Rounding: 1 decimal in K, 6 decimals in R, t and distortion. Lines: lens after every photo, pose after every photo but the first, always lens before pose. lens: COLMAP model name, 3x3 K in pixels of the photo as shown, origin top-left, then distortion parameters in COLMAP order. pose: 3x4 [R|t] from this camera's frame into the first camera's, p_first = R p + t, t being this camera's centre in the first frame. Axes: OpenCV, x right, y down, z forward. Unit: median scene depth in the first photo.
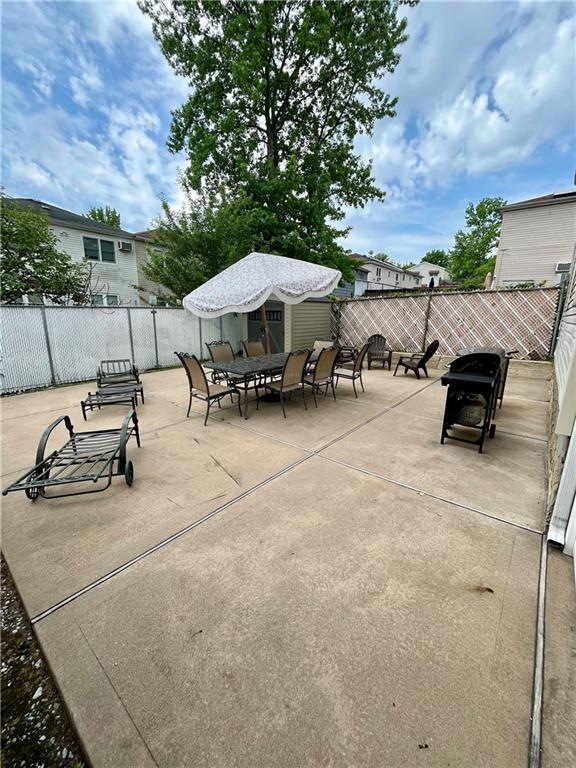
lens RADIAL K [[311.7, 0, 287.1], [0, 311.7, 383.7], [0, 0, 1]] dist [-0.002173, 0.001454]
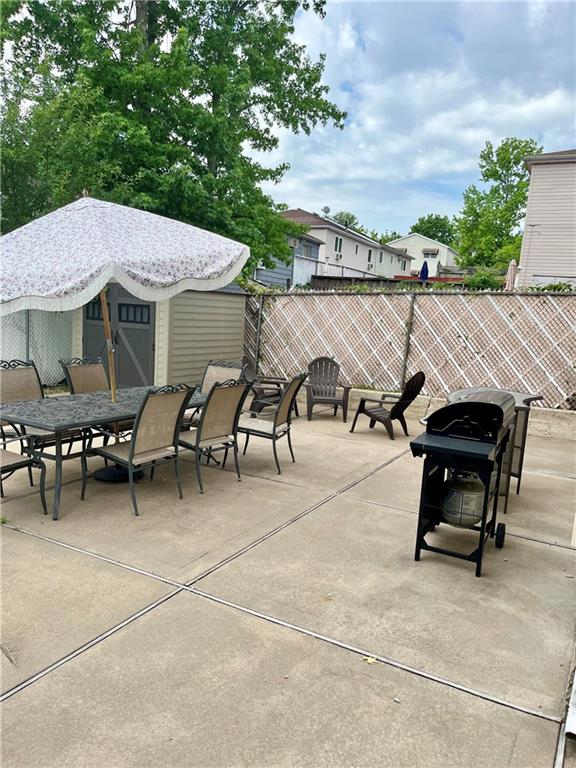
lens RADIAL K [[580.7, 0, 289.2], [0, 580.7, 389.1], [0, 0, 1]] dist [0.068339, -0.085261]
pose [[0.980666, 0.027628, 0.193731, 0.039669], [-0.010889, 0.996154, -0.086944, -0.014221], [-0.195388, 0.083153, 0.977194, -0.008134]]
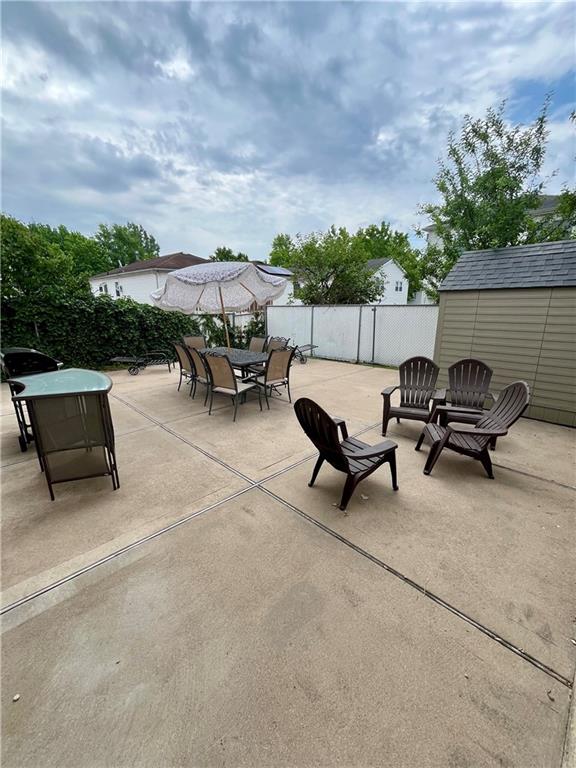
lens RADIAL K [[311.7, 0, 286.6], [0, 311.7, 383.8], [0, 0, 1]] dist [-0.002173, 0.001454]
pose [[-0.103844, 0.235049, -0.966420, 1.004842], [-0.223867, 0.941216, 0.252974, -0.294452], [0.969072, 0.242620, -0.045120, 1.237425]]
